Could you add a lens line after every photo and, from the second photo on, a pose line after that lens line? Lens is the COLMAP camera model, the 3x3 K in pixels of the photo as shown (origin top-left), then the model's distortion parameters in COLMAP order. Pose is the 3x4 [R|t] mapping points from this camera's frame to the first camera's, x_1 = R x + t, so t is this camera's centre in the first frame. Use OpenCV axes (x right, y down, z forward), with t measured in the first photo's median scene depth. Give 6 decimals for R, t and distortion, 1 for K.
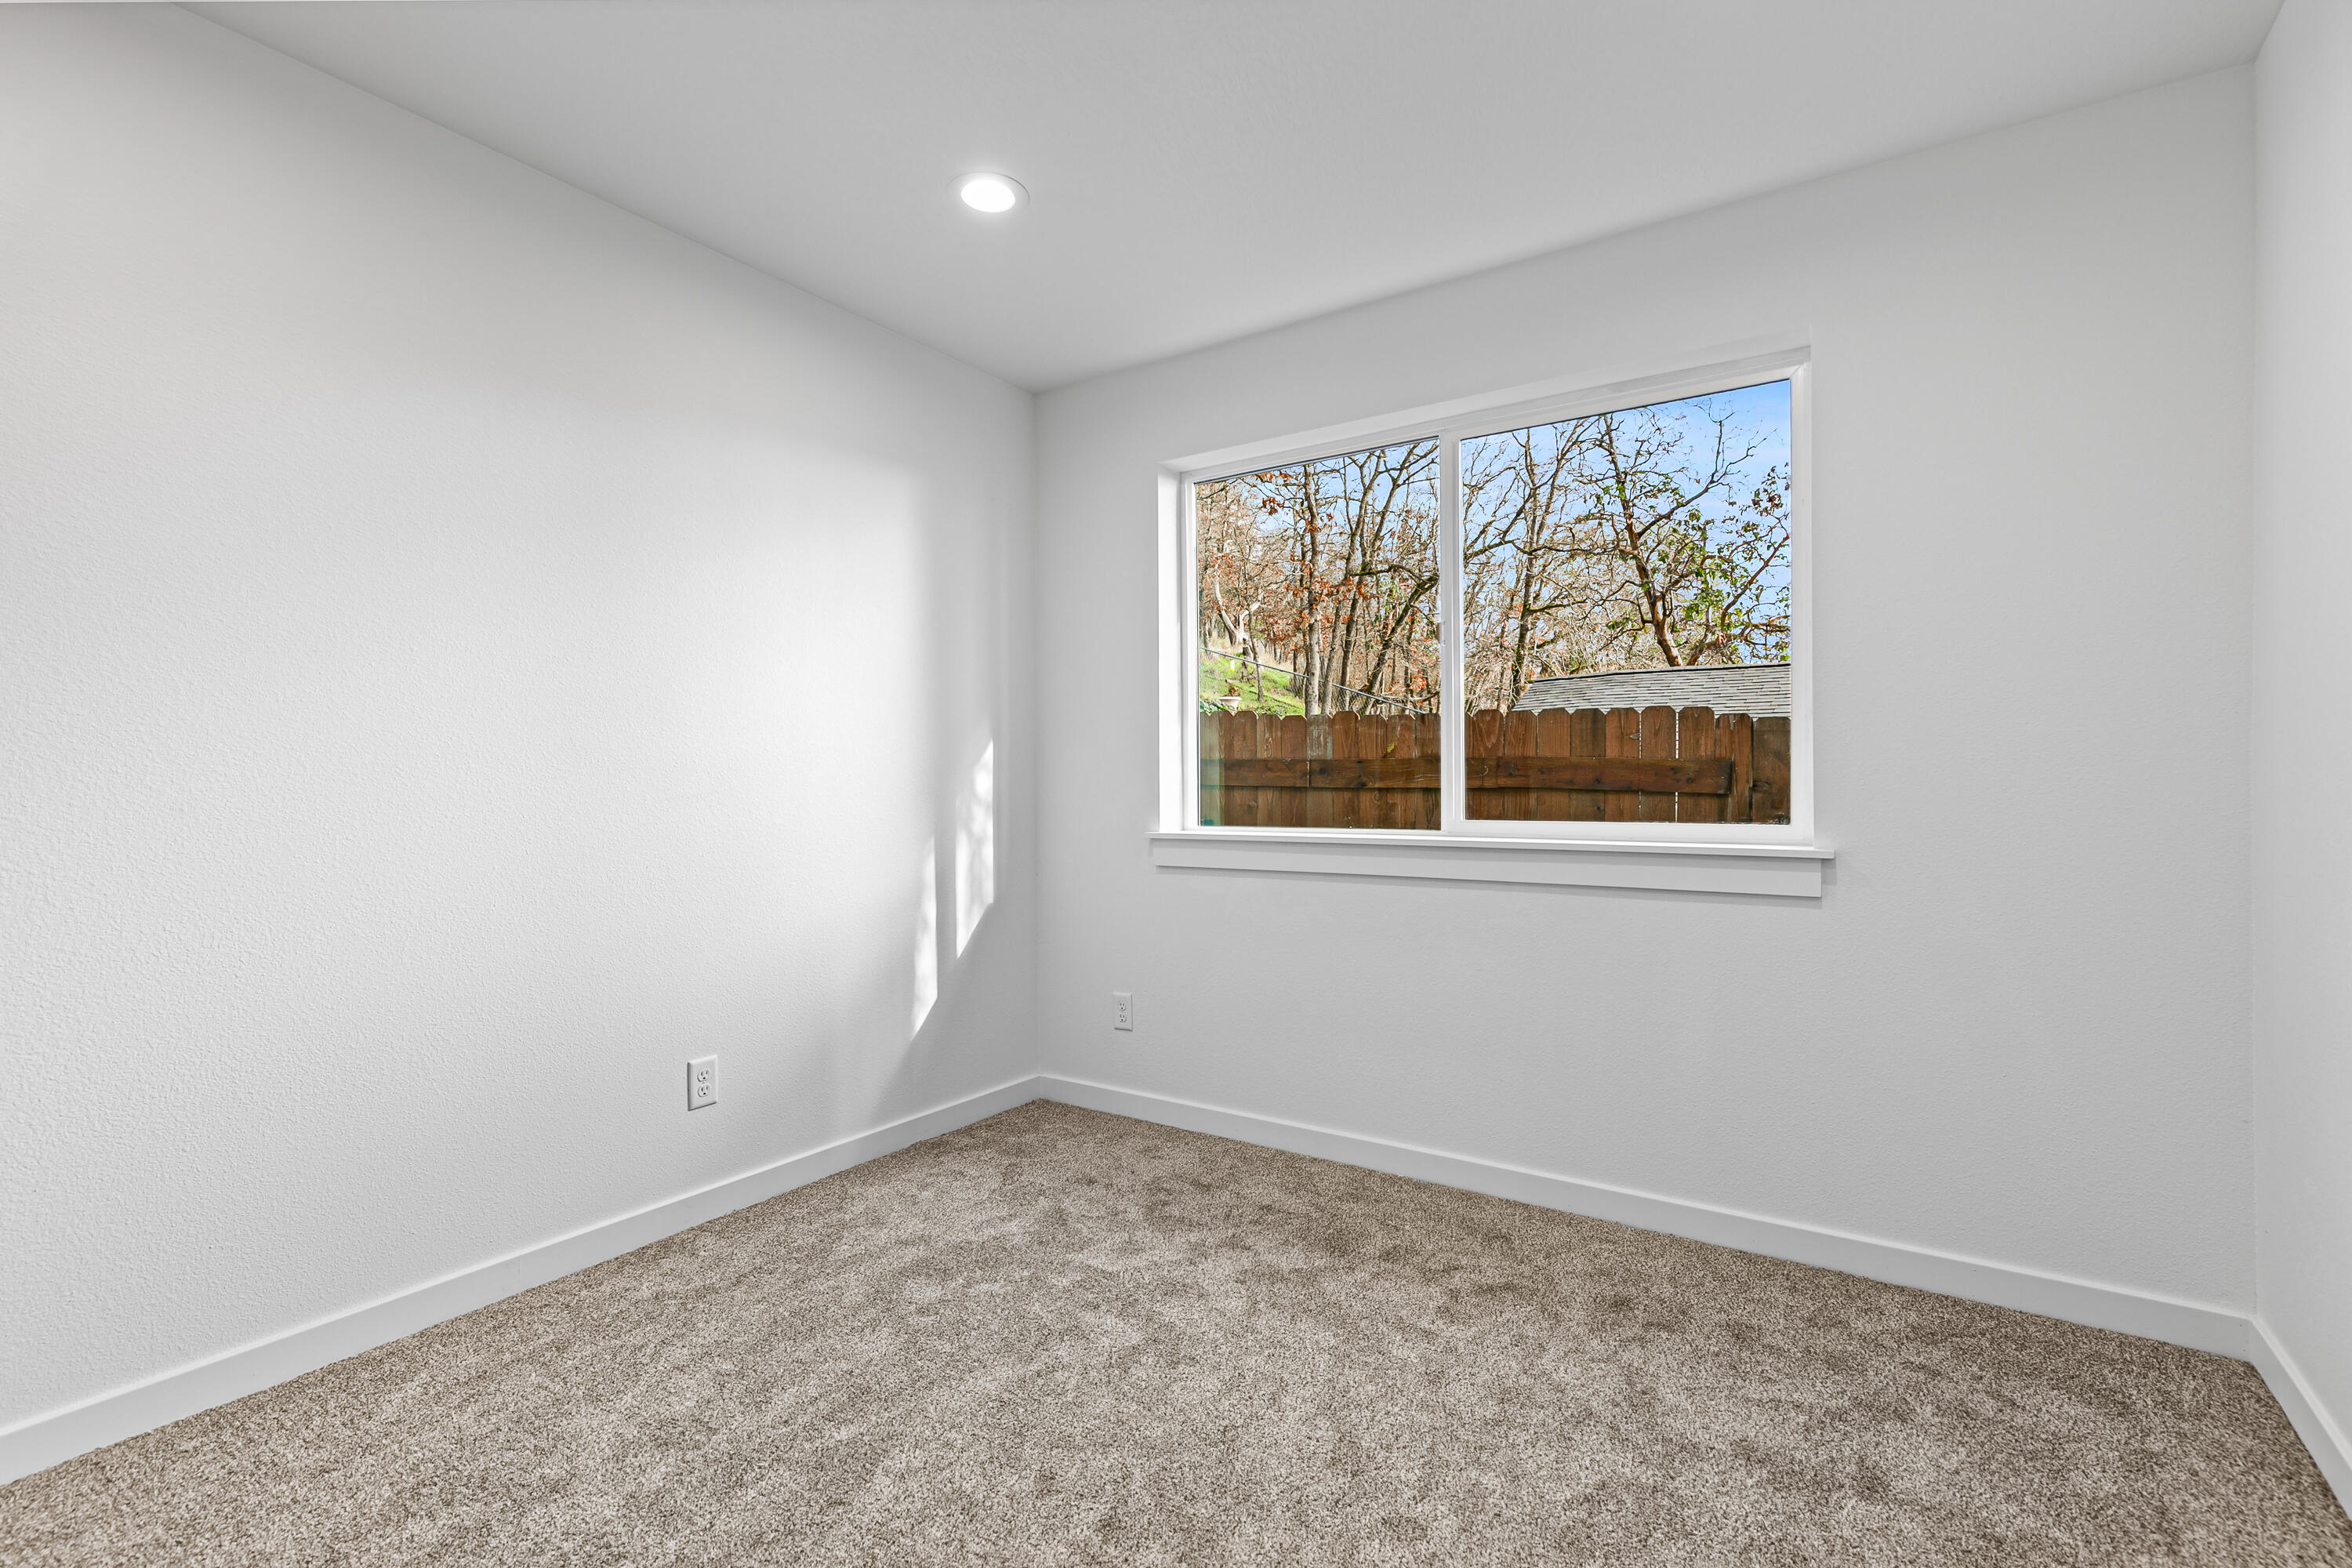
lens RADIAL K [[1067.1, 0, 1177.7], [0, 1067.1, 797.3], [0, 0, 1]] dist [0.005244, 0.000112]
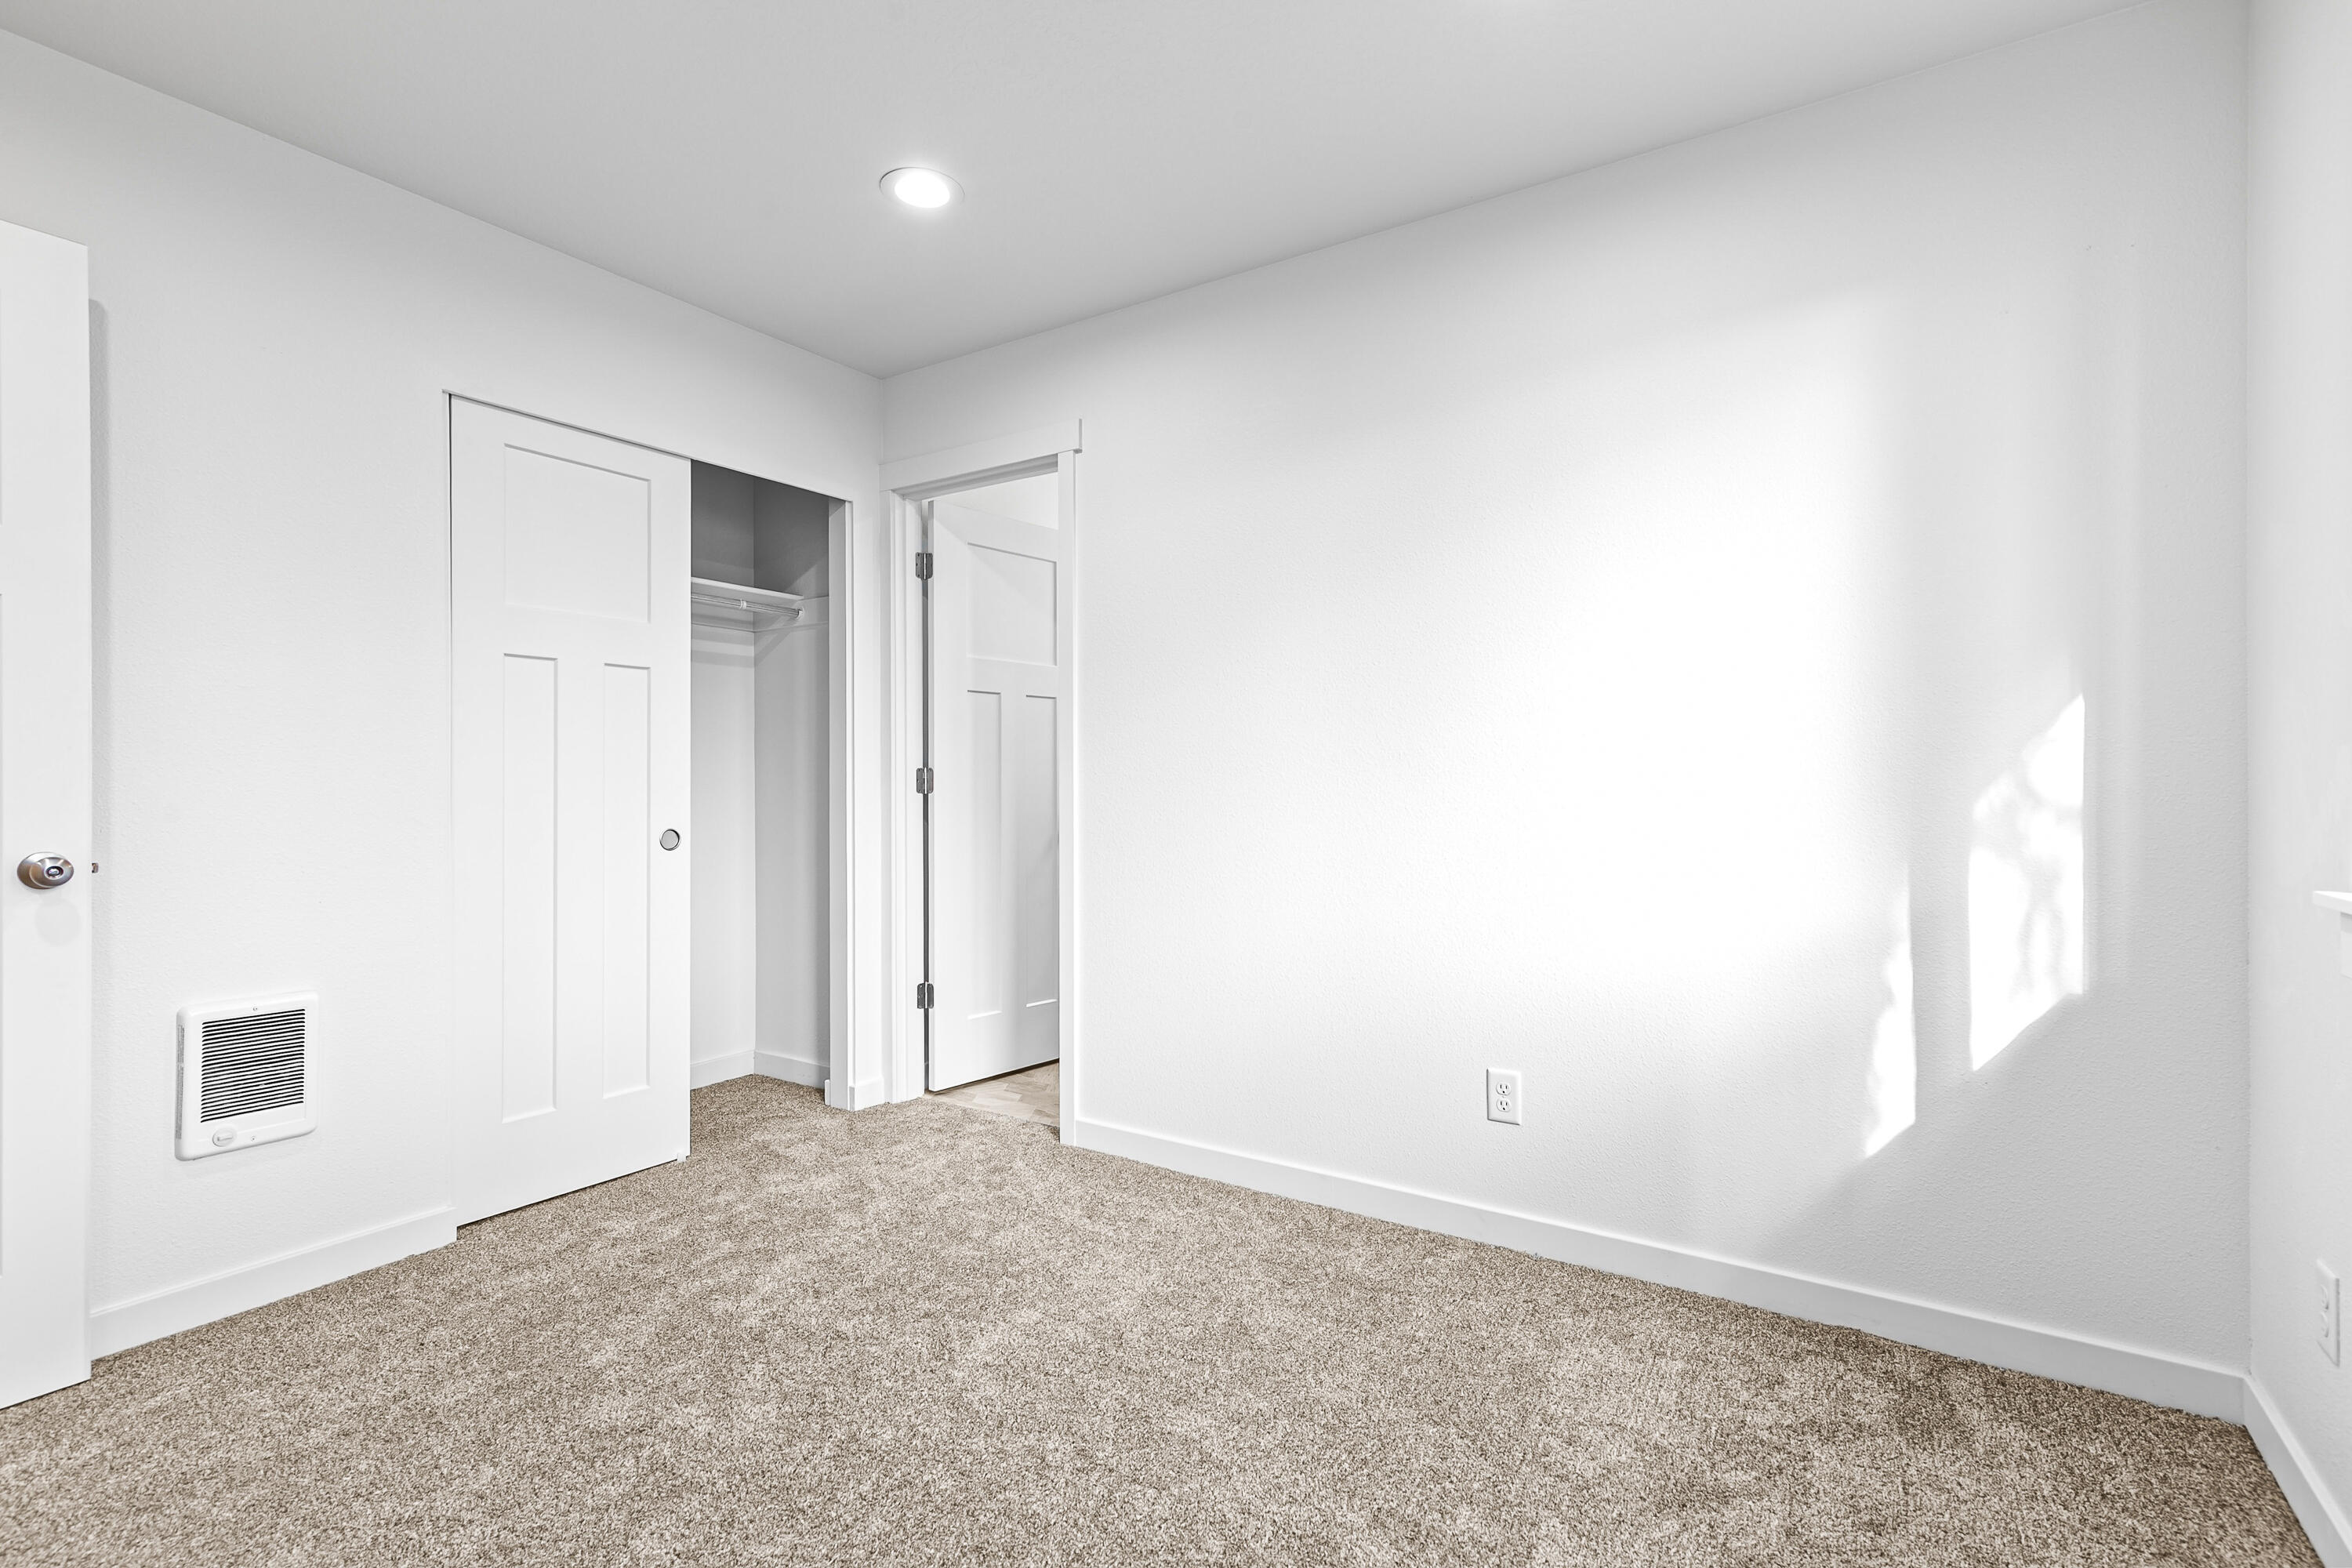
lens RADIAL K [[1067.1, 0, 1177.7], [0, 1067.1, 797.3], [0, 0, 1]] dist [0.005244, 0.000112]
pose [[0.011165, 0.018153, -0.999773, 0.399114], [-0.012686, 0.999757, 0.018011, -0.005478], [0.999857, 0.012482, 0.011392, 0.587310]]
